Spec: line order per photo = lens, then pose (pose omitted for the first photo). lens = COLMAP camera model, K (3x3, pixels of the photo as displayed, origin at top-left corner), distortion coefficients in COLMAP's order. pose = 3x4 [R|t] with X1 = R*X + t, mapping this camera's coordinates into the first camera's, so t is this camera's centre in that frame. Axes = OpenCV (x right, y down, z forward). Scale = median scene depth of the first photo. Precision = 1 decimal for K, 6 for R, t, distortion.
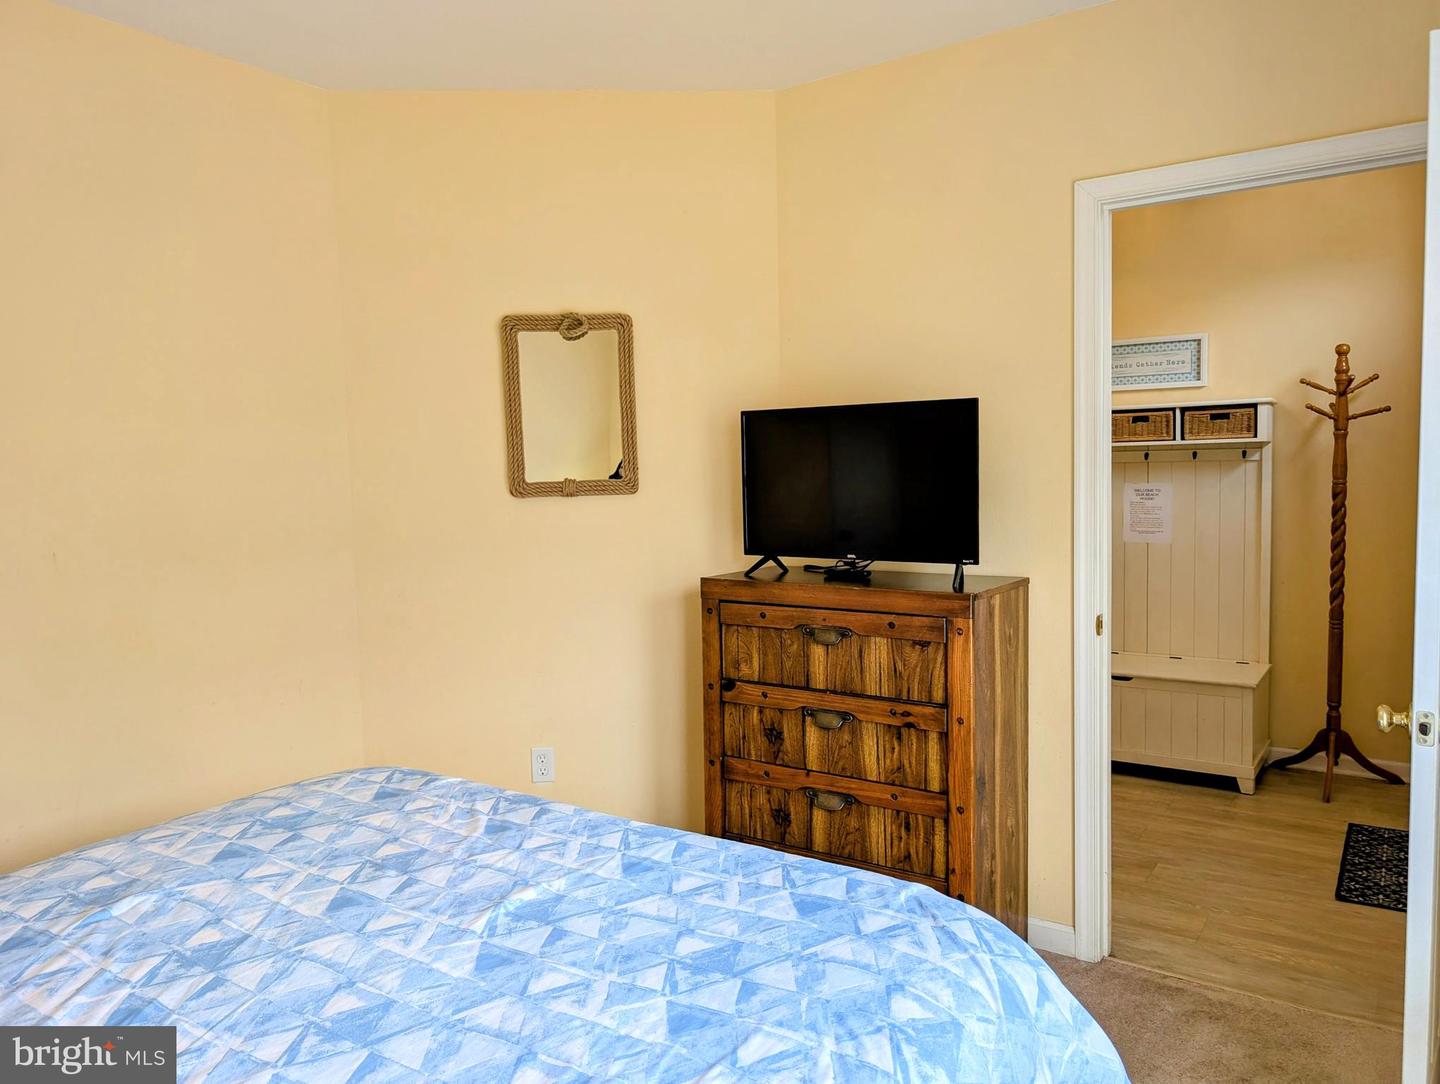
lens RADIAL K [[1029.5, 0, 729.3], [0, 1029.5, 548.0], [0, 0, 1]] dist [0.019048, -0.007189]
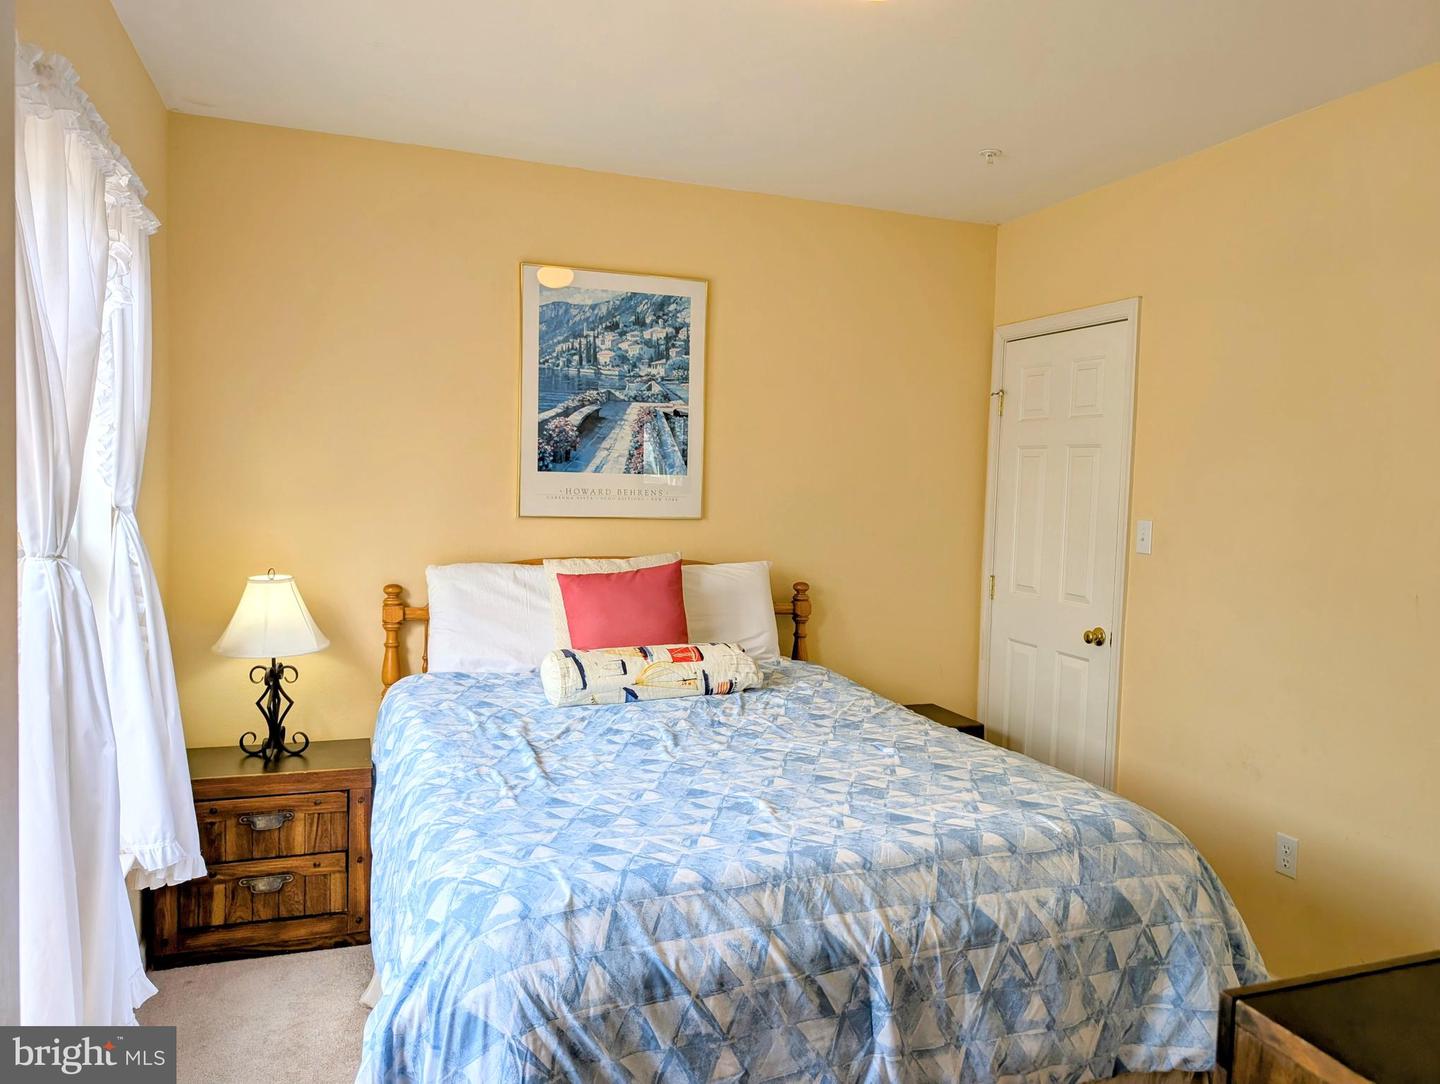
lens RADIAL K [[1029.5, 0, 729.3], [0, 1029.5, 548.0], [0, 0, 1]] dist [0.019048, -0.007189]
pose [[-0.588326, 0.055440, -0.806721, 0.530368], [-0.085062, 0.987869, 0.129924, -0.107604], [0.804137, 0.145059, -0.576473, 0.964791]]
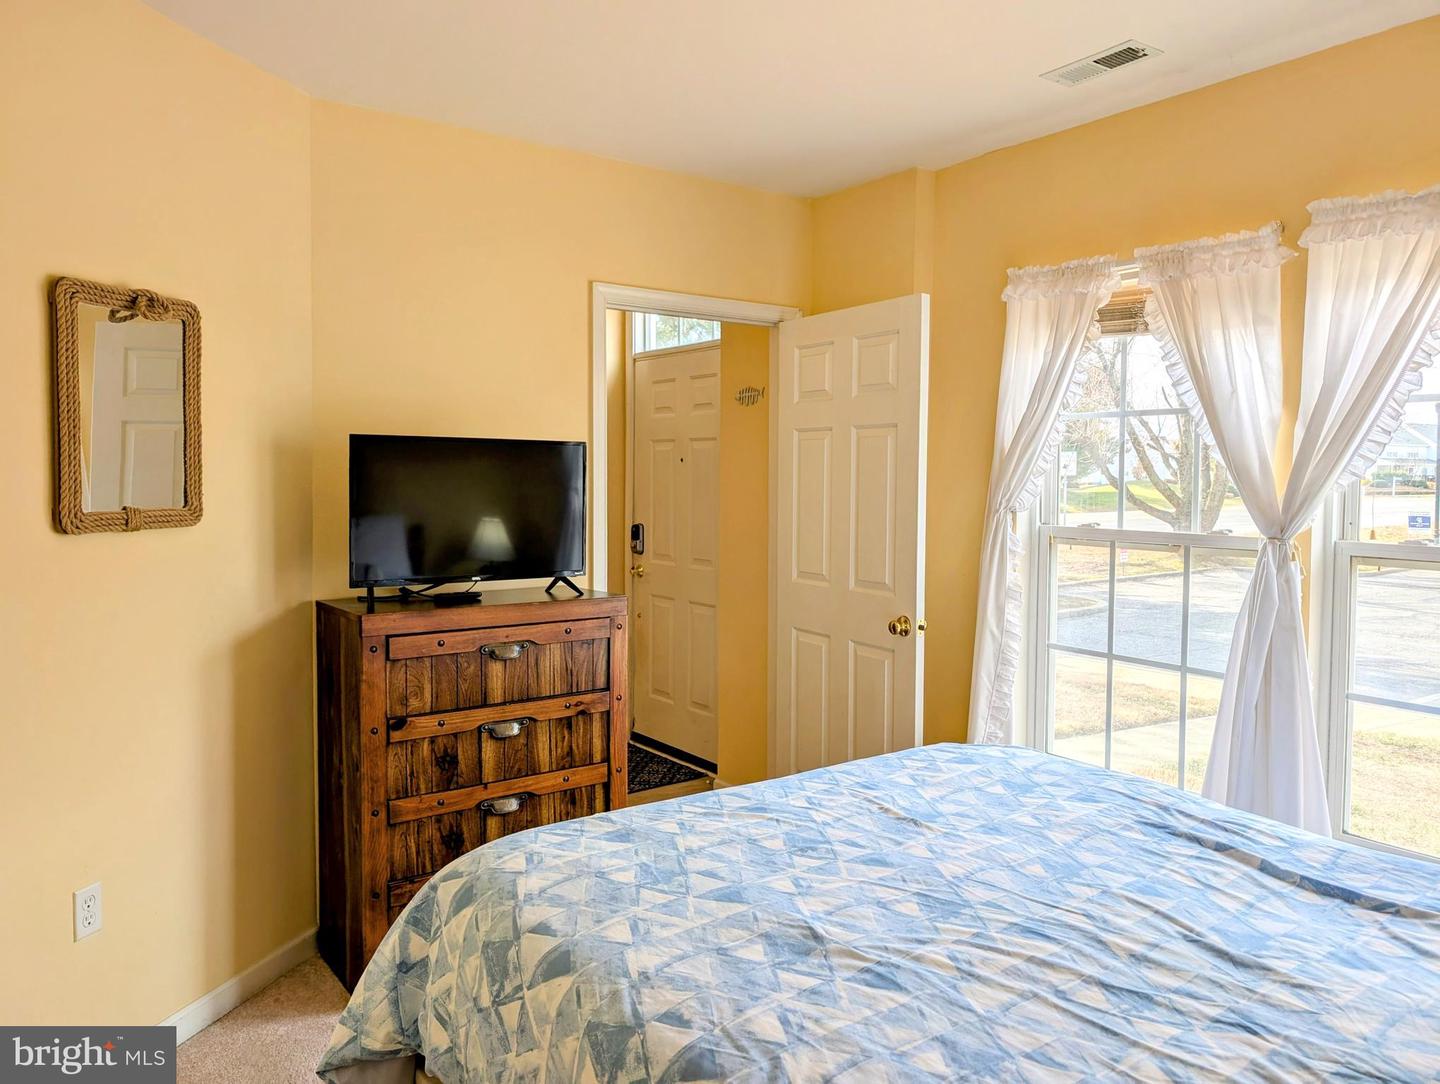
lens RADIAL K [[1029.5, 0, 729.3], [0, 1029.5, 548.0], [0, 0, 1]] dist [0.019048, -0.007189]
pose [[0.349025, -0.043073, 0.936123, -0.848363], [0.069473, 0.997384, 0.019990, -0.028985], [-0.934534, 0.058059, 0.351105, 0.400419]]
